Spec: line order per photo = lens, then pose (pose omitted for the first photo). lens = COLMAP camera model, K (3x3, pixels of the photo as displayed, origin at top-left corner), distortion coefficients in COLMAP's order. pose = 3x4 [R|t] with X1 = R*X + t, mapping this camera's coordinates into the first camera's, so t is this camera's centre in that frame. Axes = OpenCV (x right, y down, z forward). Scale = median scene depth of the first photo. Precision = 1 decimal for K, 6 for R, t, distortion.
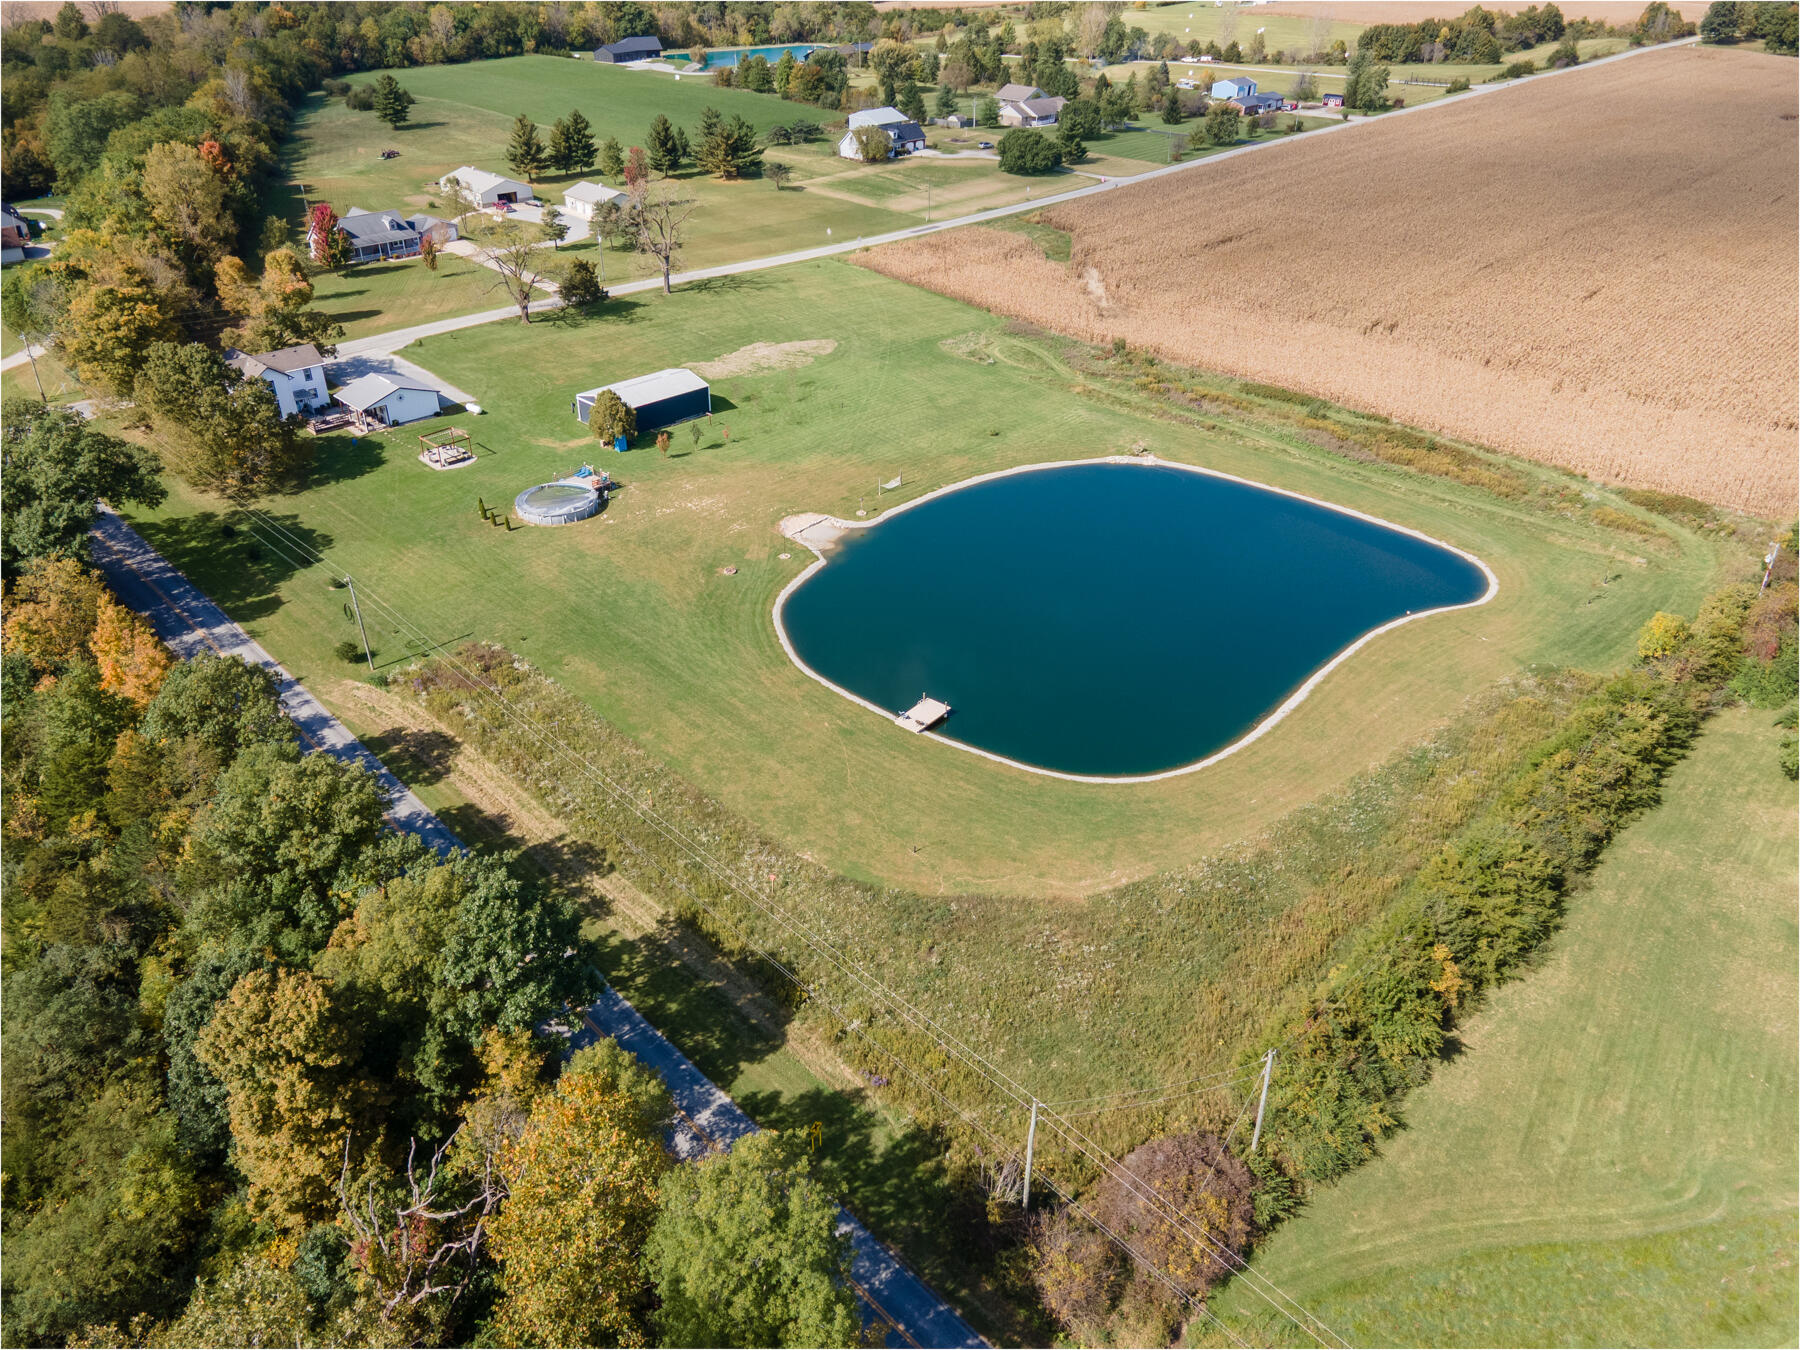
lens RADIAL K [[1270.4, 0, 896.4], [0, 1270.4, 676.6], [0, 0, 1]] dist [0.041047, 0.001610]
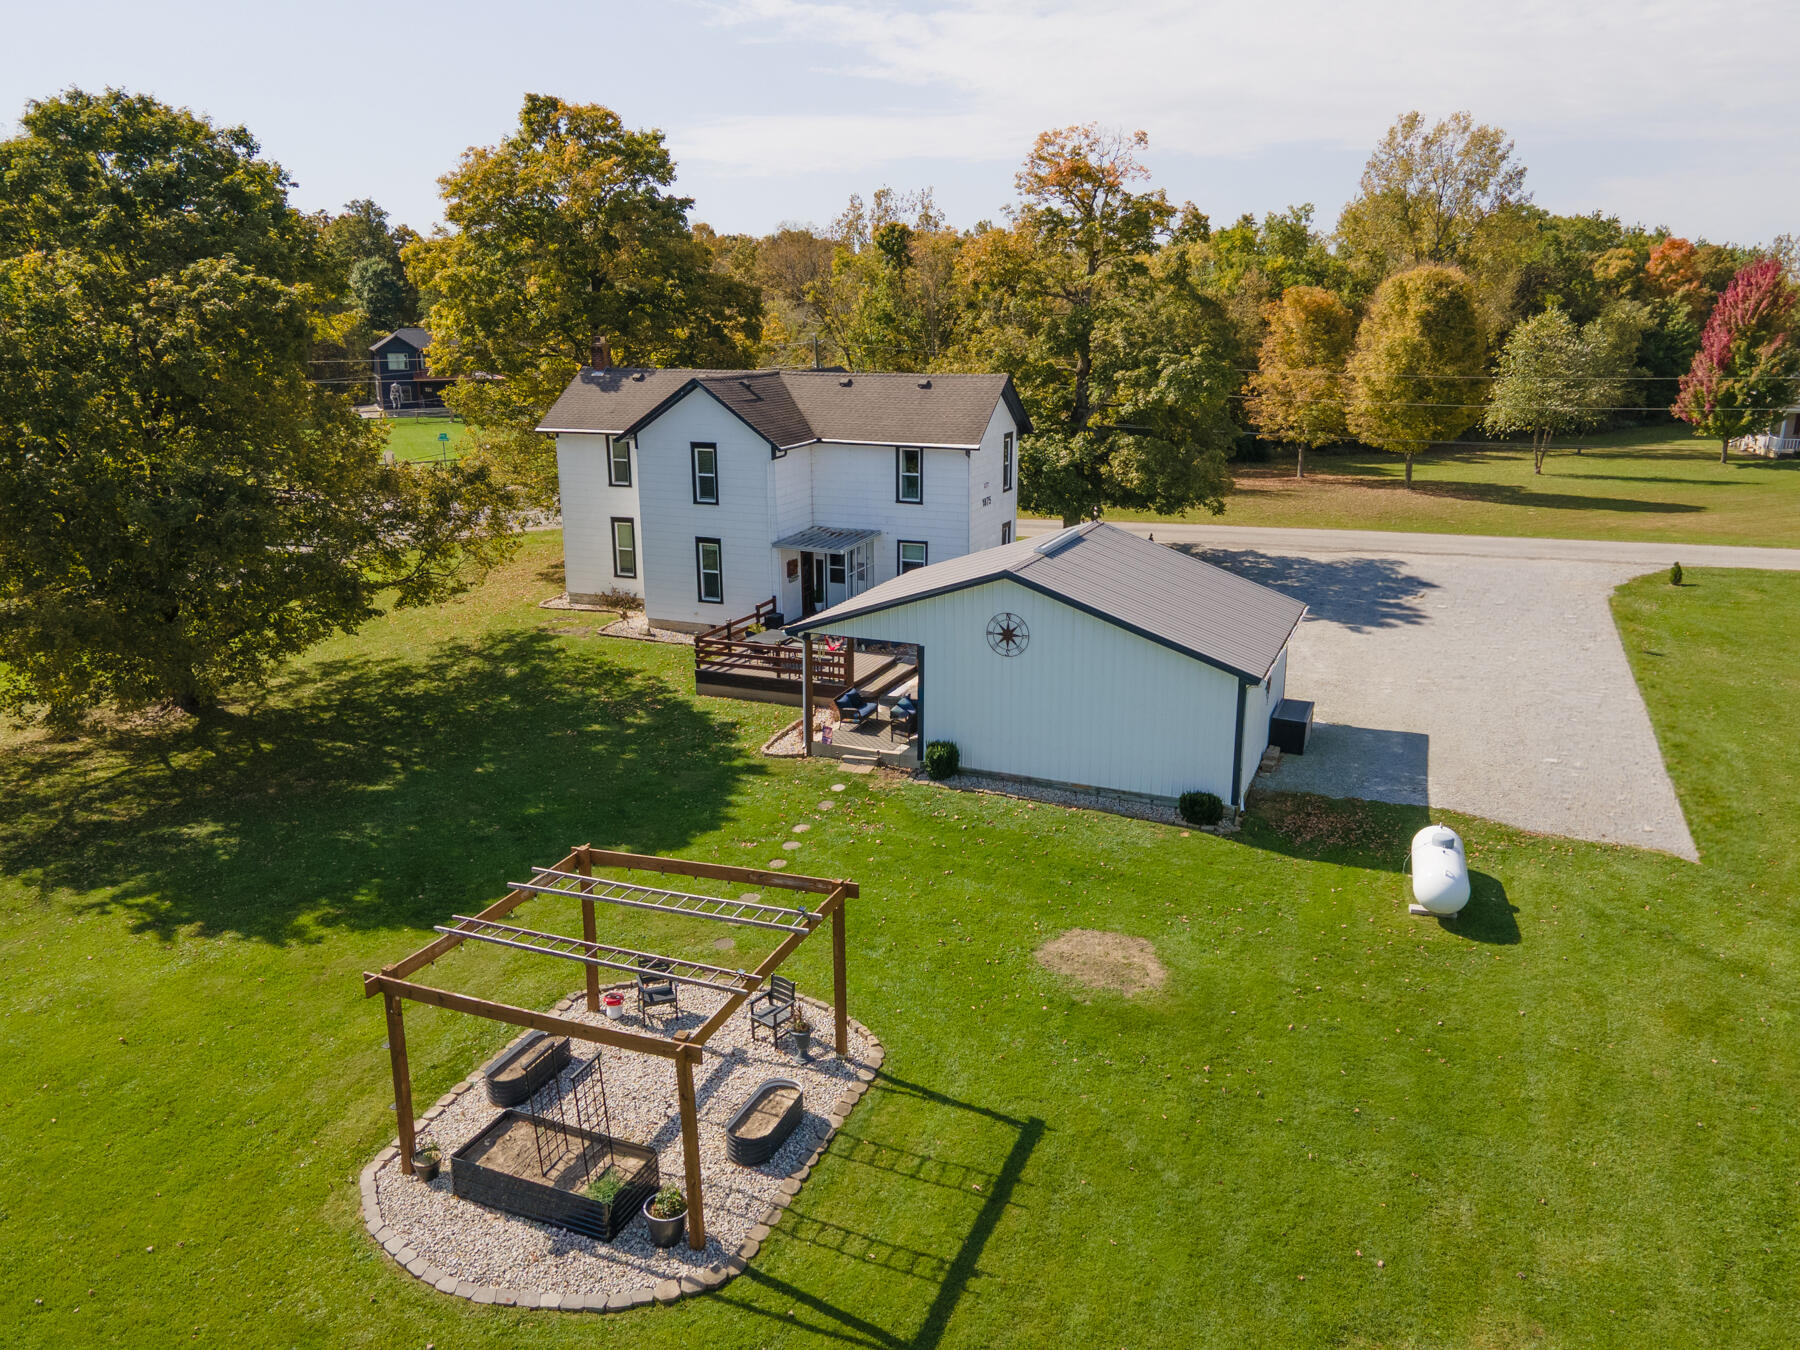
lens RADIAL K [[1334.1, 0, 891.1], [0, 1334.1, 653.0], [0, 0, 1]] dist [0.037687, 0.009323]
pose [[0.383702, 0.220094, -0.896845, -0.240091], [-0.491450, 0.870899, 0.003466, -0.209995], [0.781824, 0.439425, 0.442331, 0.918830]]
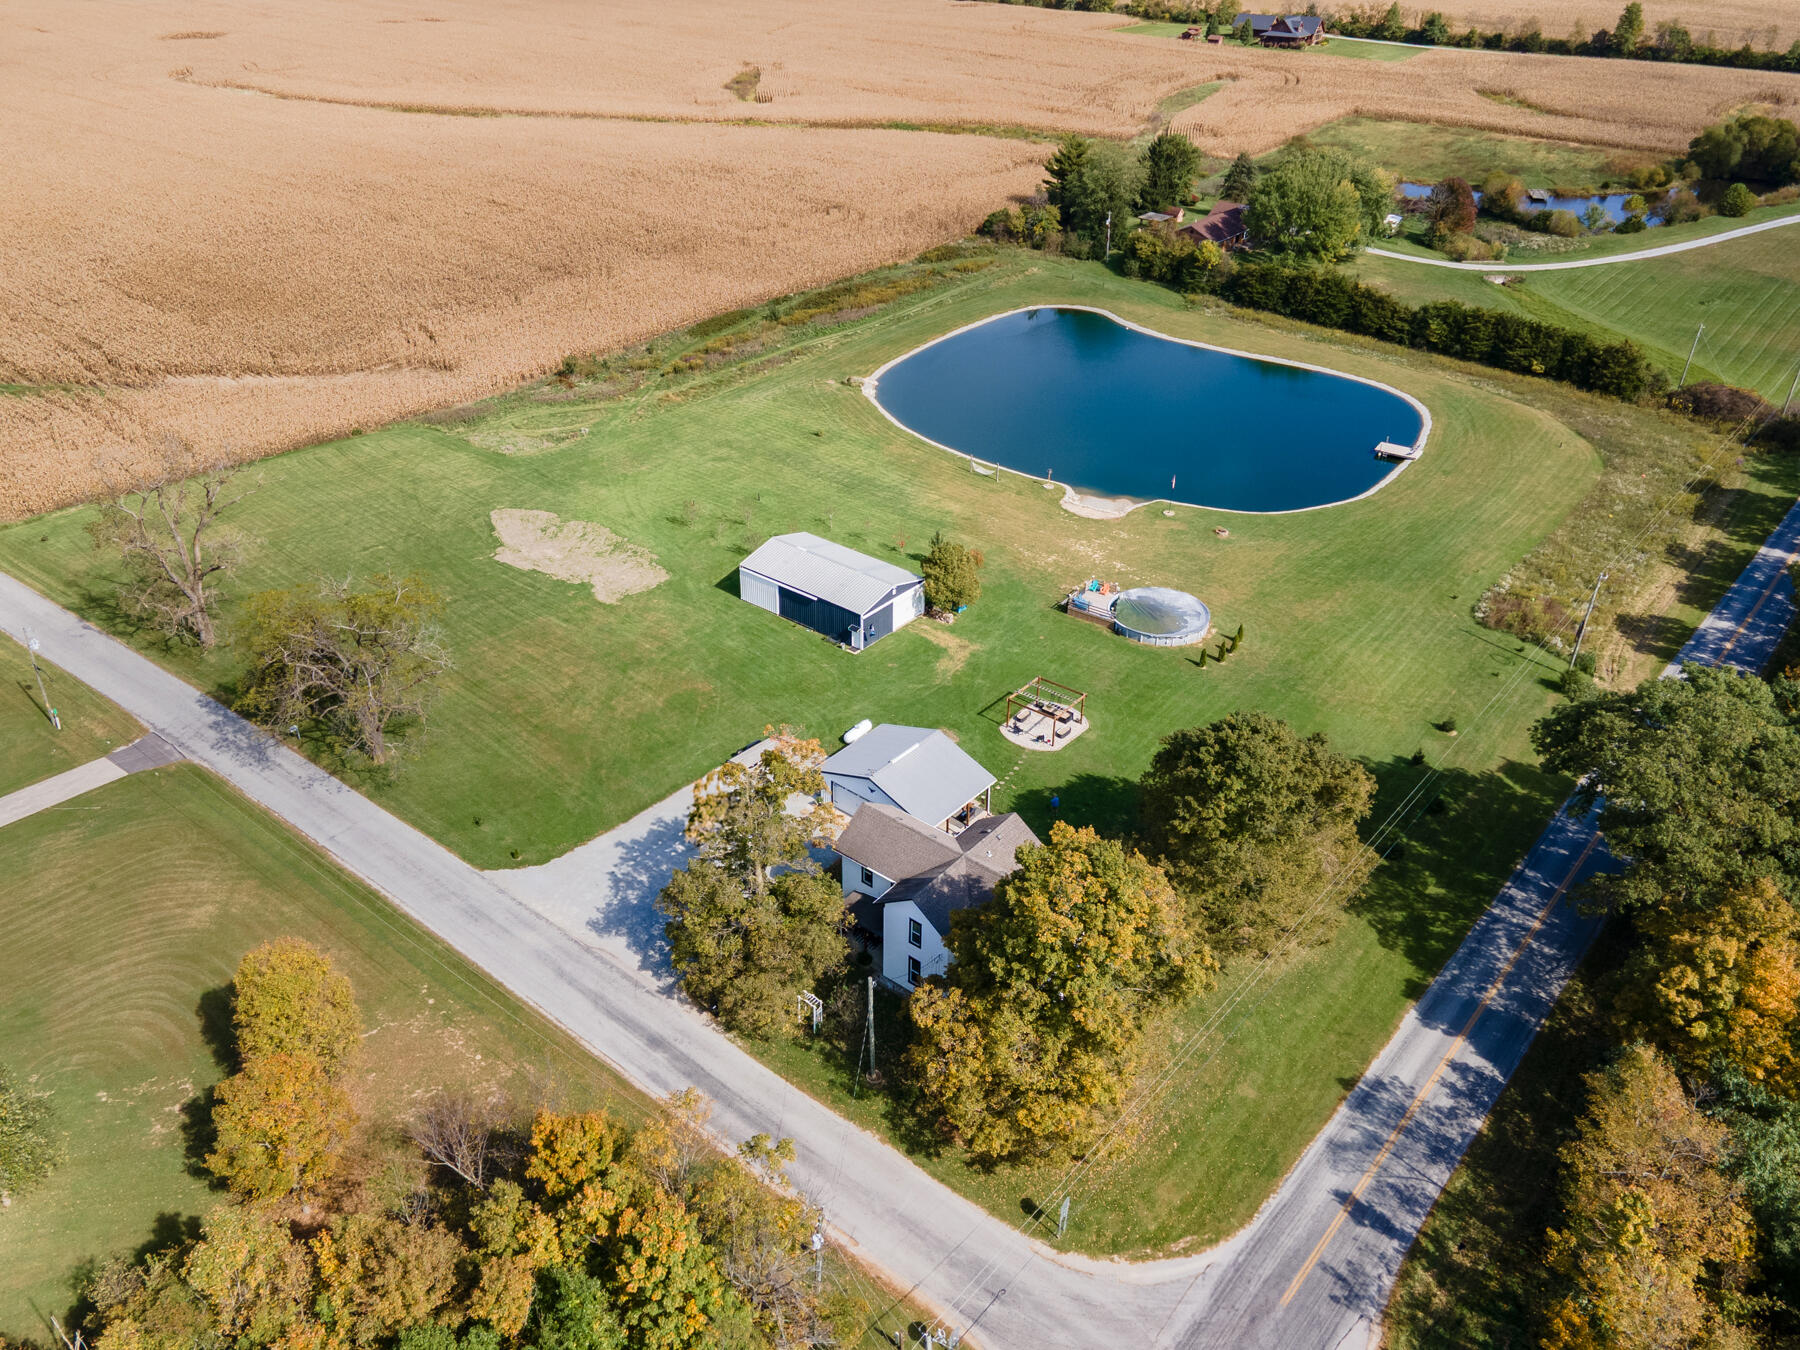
lens RADIAL K [[1430.3, 0, 858.6], [0, 1430.3, 670.6], [0, 0, 1]] dist [0.007379, 0.073687]
pose [[-0.092023, -0.511121, 0.854568, -0.907737], [0.528567, 0.702247, 0.476935, -0.561530], [-0.843889, 0.495586, 0.205539, 0.888144]]
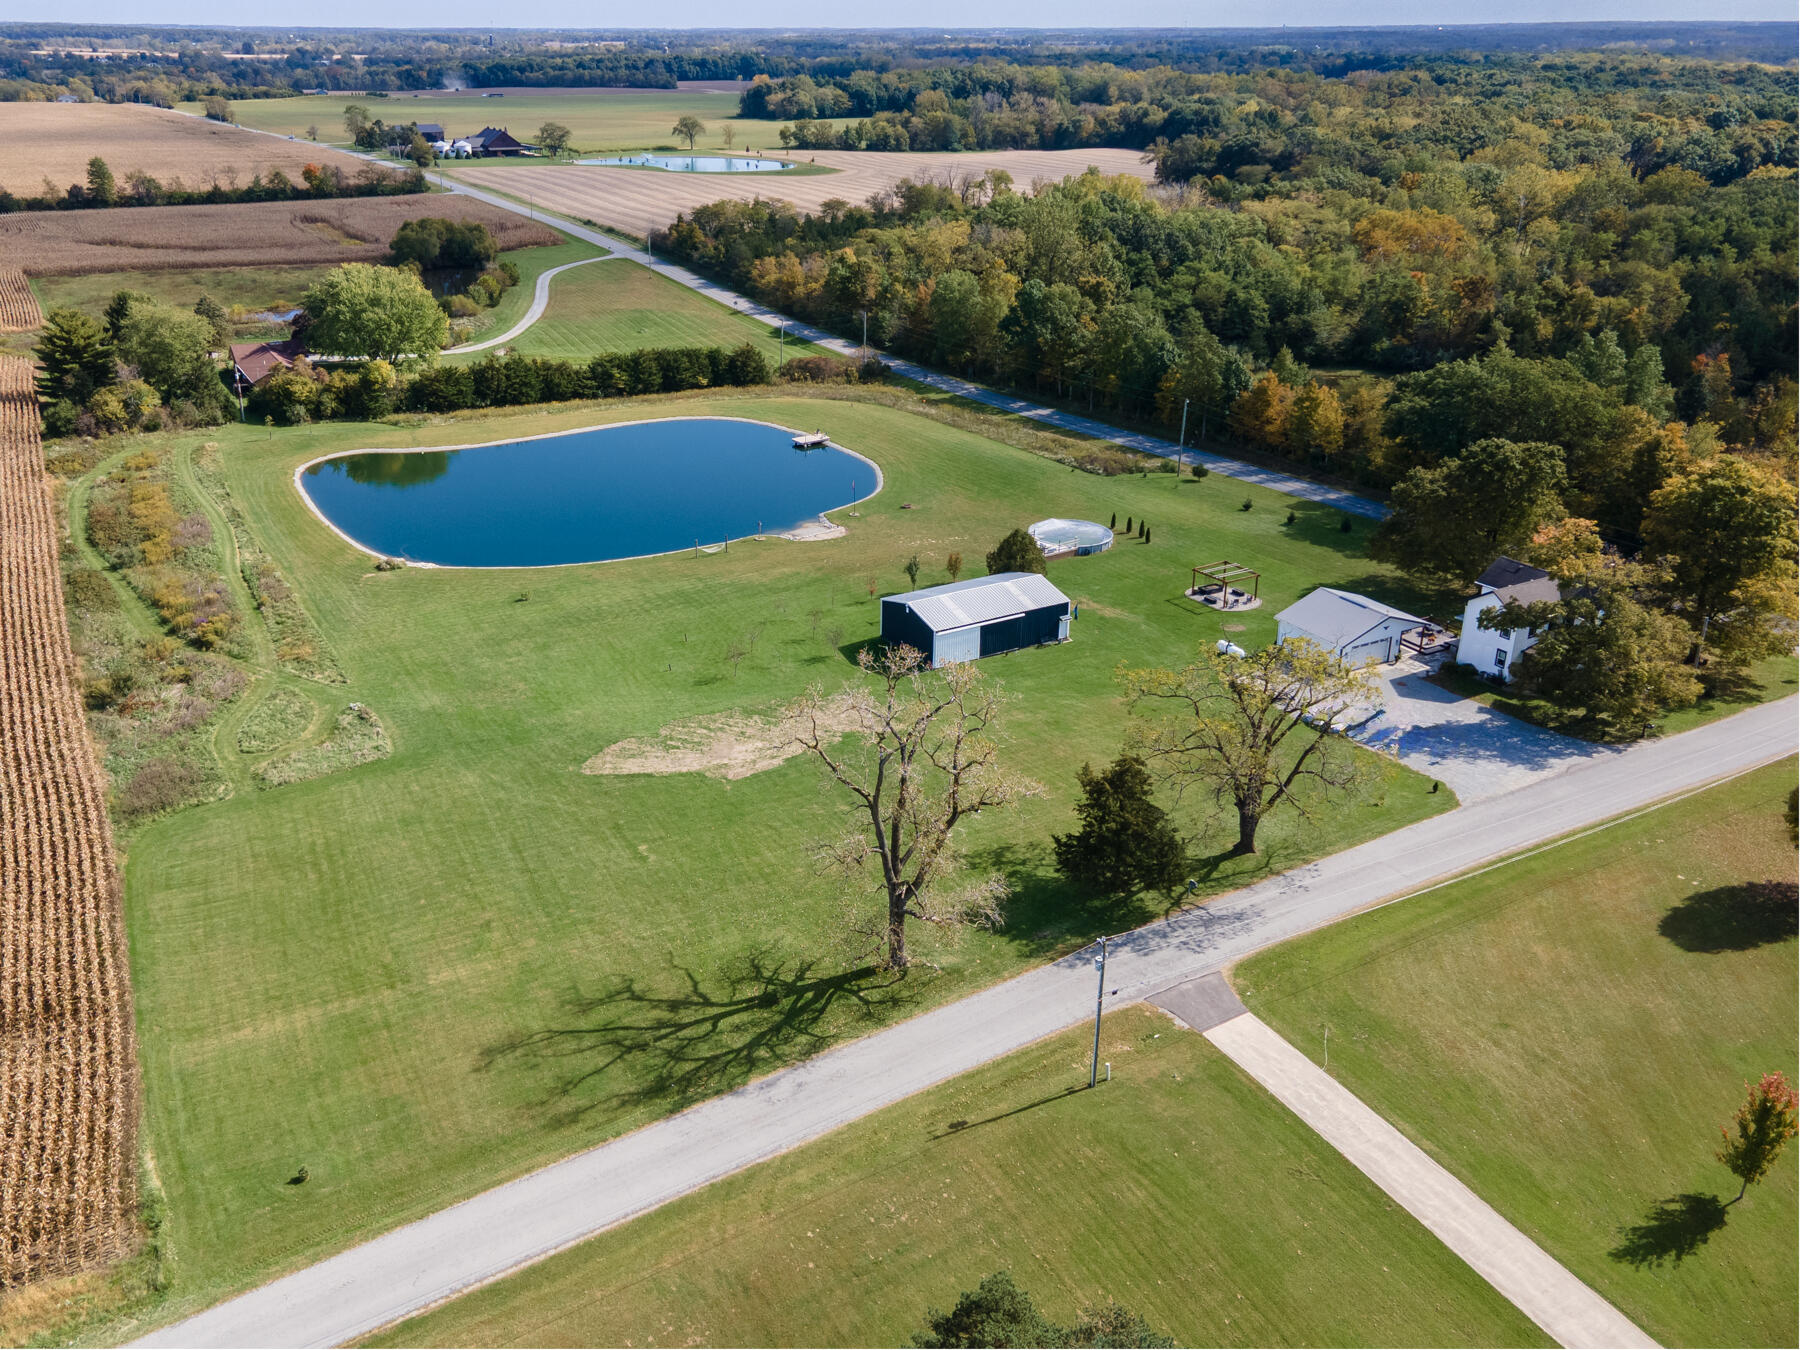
lens RADIAL K [[1430.3, 0, 858.6], [0, 1430.3, 670.6], [0, 0, 1]] dist [0.007379, 0.073687]
pose [[-0.968211, -0.102886, 0.227995, -0.327229], [0.133300, 0.559044, 0.818353, -0.868646], [-0.211656, 0.822730, -0.527558, 1.500221]]
